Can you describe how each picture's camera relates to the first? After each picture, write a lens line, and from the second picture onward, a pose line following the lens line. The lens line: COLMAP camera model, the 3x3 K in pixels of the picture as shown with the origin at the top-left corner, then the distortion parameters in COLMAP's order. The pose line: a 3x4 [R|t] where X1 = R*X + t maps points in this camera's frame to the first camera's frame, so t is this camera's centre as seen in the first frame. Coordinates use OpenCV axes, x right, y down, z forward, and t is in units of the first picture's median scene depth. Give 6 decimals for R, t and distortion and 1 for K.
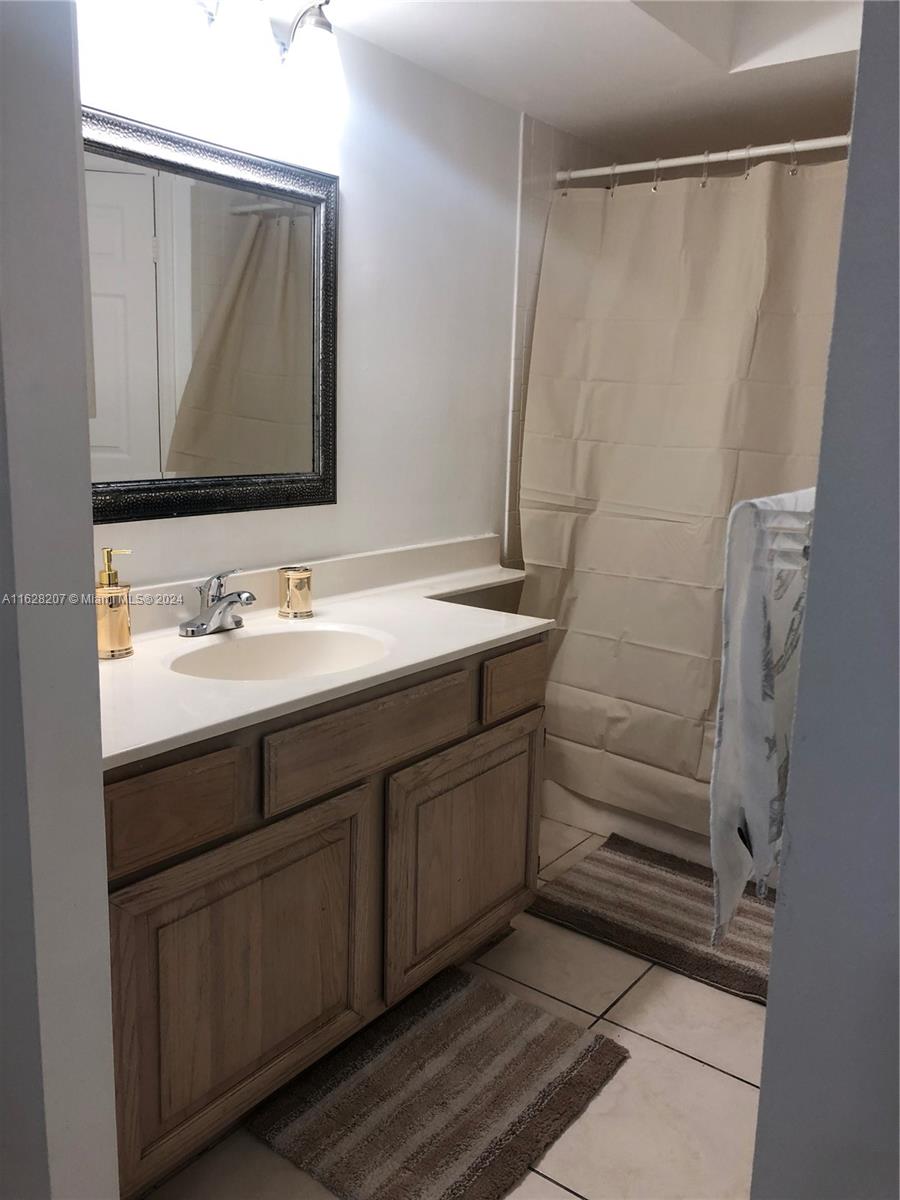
lens RADIAL K [[976.8, 0, 450.0], [0, 976.8, 600.0], [0, 0, 1]] dist [0.021796, -0.021883]
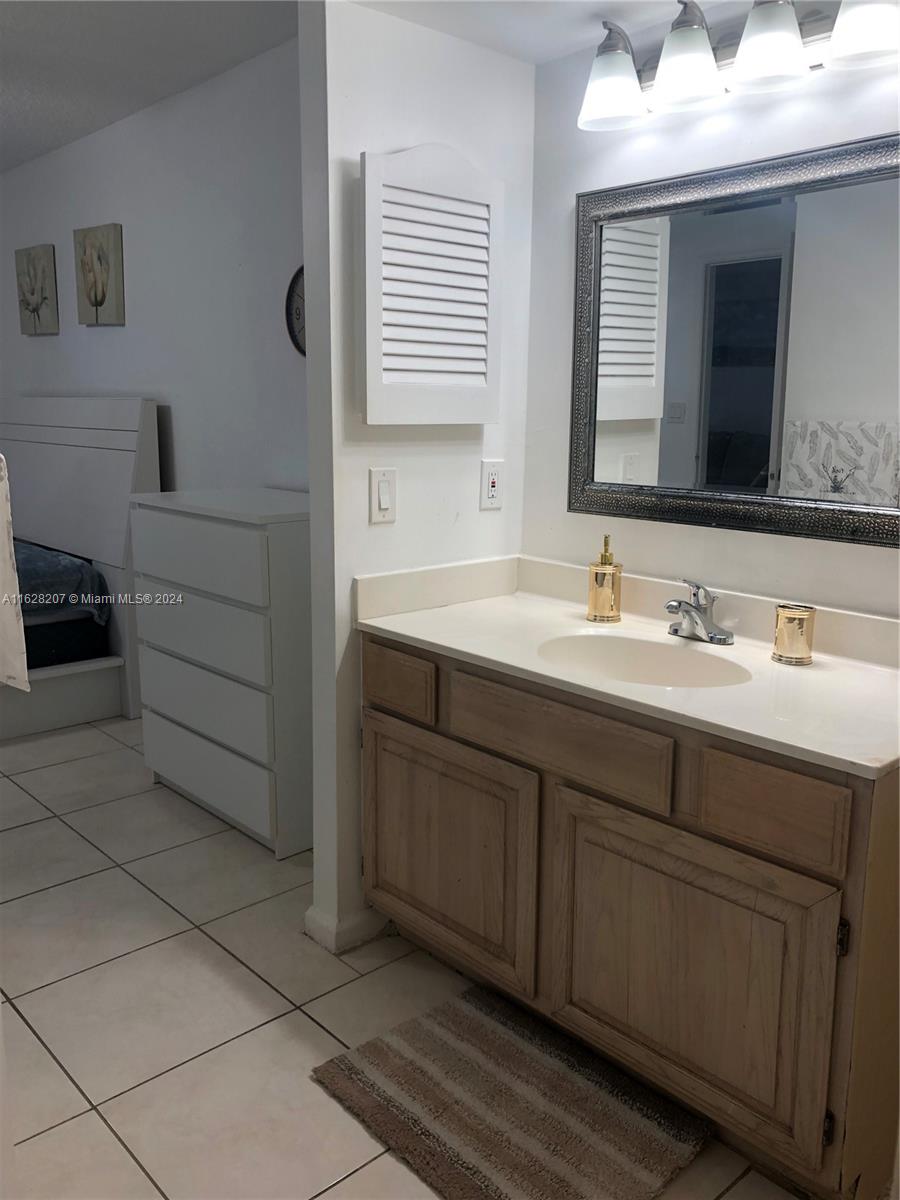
lens RADIAL K [[976.8, 0, 450.0], [0, 976.8, 600.0], [0, 0, 1]] dist [0.021796, -0.021883]
pose [[-0.195673, 0.165135, -0.966666, 0.867065], [-0.207144, 0.956520, 0.205332, -0.178109], [0.958542, 0.240417, -0.152959, 0.962774]]
